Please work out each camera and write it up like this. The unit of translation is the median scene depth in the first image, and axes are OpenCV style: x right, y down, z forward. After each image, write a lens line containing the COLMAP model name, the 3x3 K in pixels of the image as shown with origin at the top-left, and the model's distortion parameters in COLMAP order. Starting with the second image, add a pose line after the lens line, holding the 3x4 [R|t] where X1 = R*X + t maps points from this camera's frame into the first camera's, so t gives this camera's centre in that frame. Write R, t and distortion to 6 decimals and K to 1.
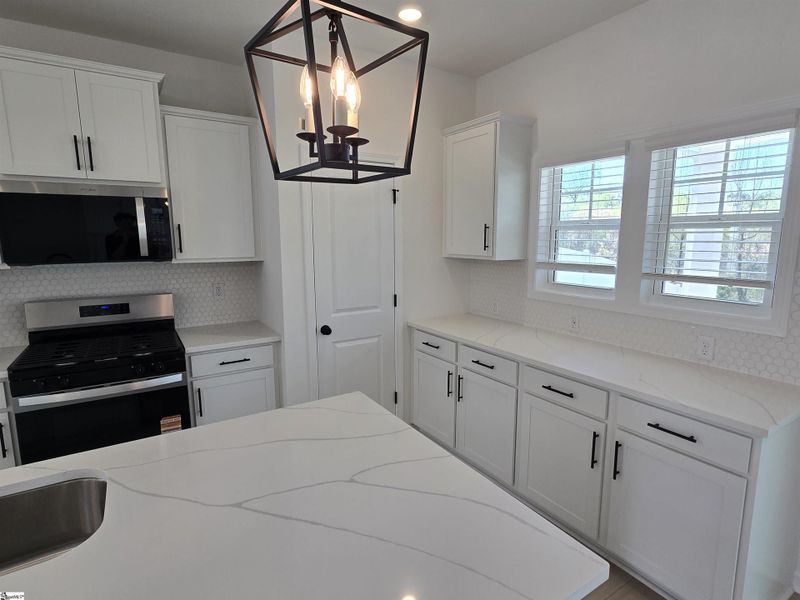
lens RADIAL K [[431.4, 0, 400.0], [0, 431.4, 300.0], [0, 0, 1]] dist [-0.000687, 0.000121]
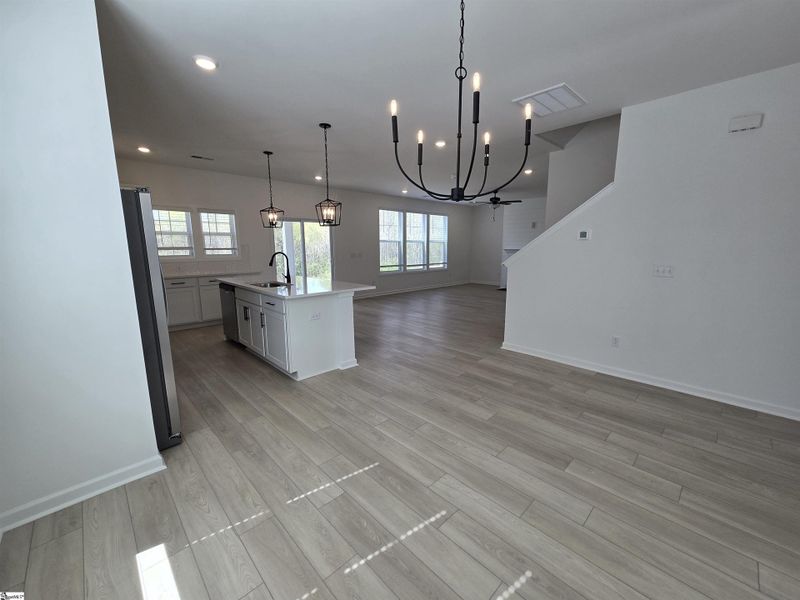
lens RADIAL K [[327.0, 0, 408.2], [0, 327.0, 299.6], [0, 0, 1]] dist [-0.000084, 0.000296]
pose [[-0.214060, -0.156360, 0.964225, -2.172405], [0.145719, 0.970949, 0.189800, 0.069940], [-0.965891, 0.181134, -0.185056, -0.009832]]
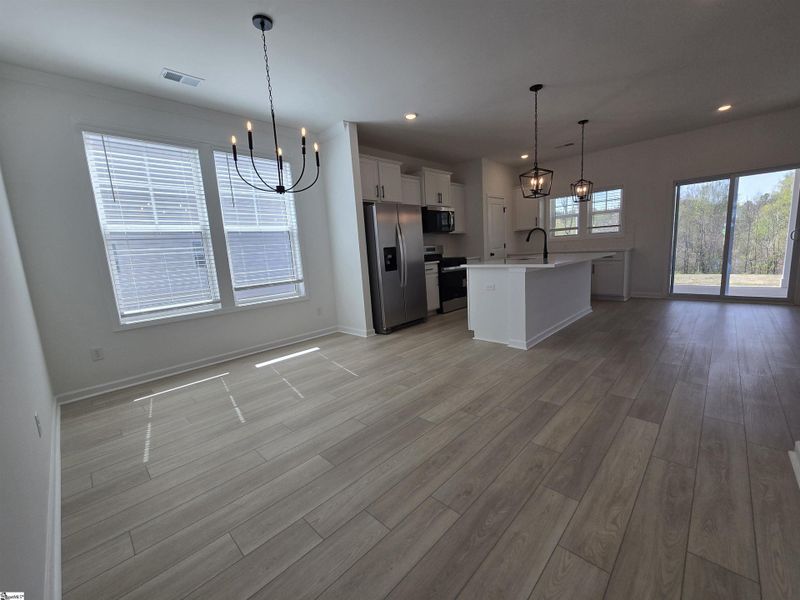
lens RADIAL K [[327.0, 0, 408.2], [0, 327.0, 299.6], [0, 0, 1]] dist [-0.000084, 0.000296]
pose [[0.969606, -0.091535, 0.226904, -1.472710], [0.091999, 0.995722, 0.008552, 0.354831], [-0.226716, 0.012582, 0.973880, -1.243655]]
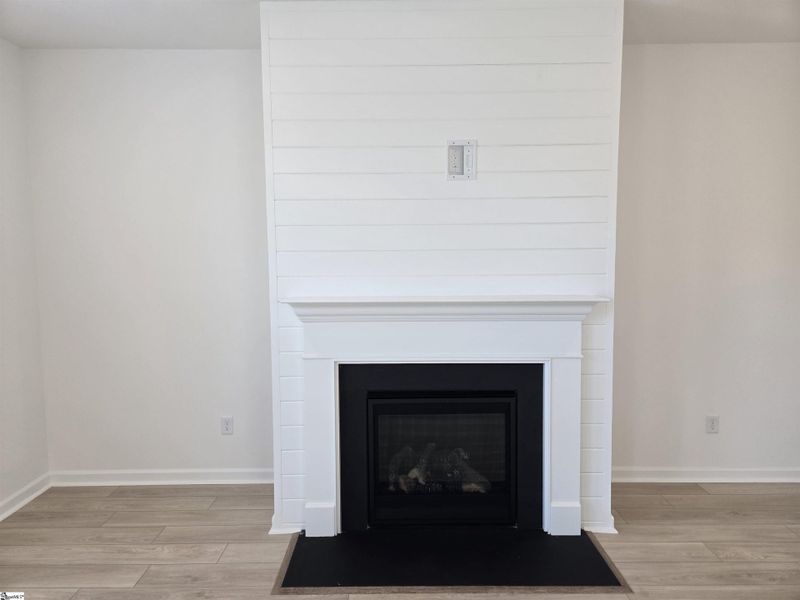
lens RADIAL K [[530.8, 0, 398.6], [0, 530.8, 296.0], [0, 0, 1]] dist [0.089173, -0.075201]
pose [[-0.851927, -0.033814, 0.522567, 0.877398], [0.086241, 0.975228, 0.203700, 0.202473], [-0.516510, 0.218604, -0.827907, -1.279888]]
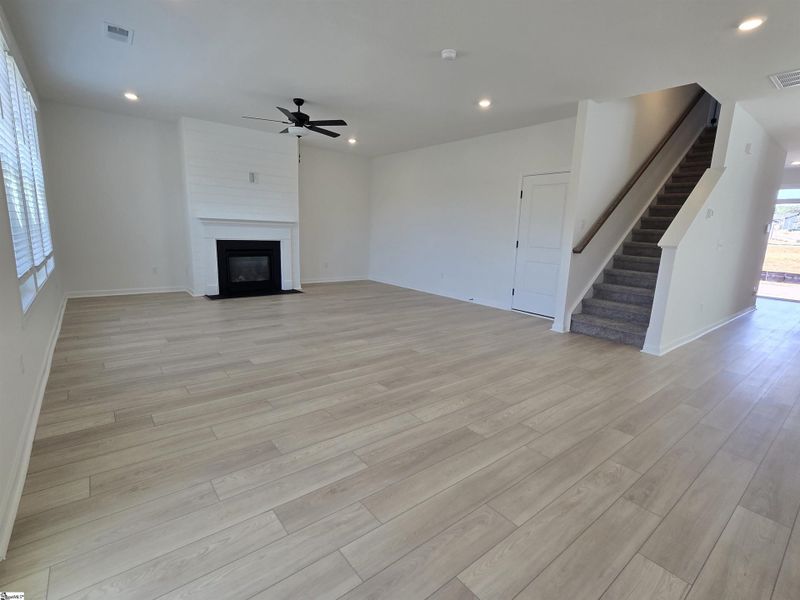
lens RADIAL K [[386.5, 0, 410.4], [0, 386.5, 300.3], [0, 0, 1]] dist [0.002167, 0.000612]
pose [[-0.991793, -0.009802, -0.127475, 0.621247], [-0.050763, 0.945287, 0.322266, 0.053397], [0.117341, 0.326093, -0.938027, 0.528563]]
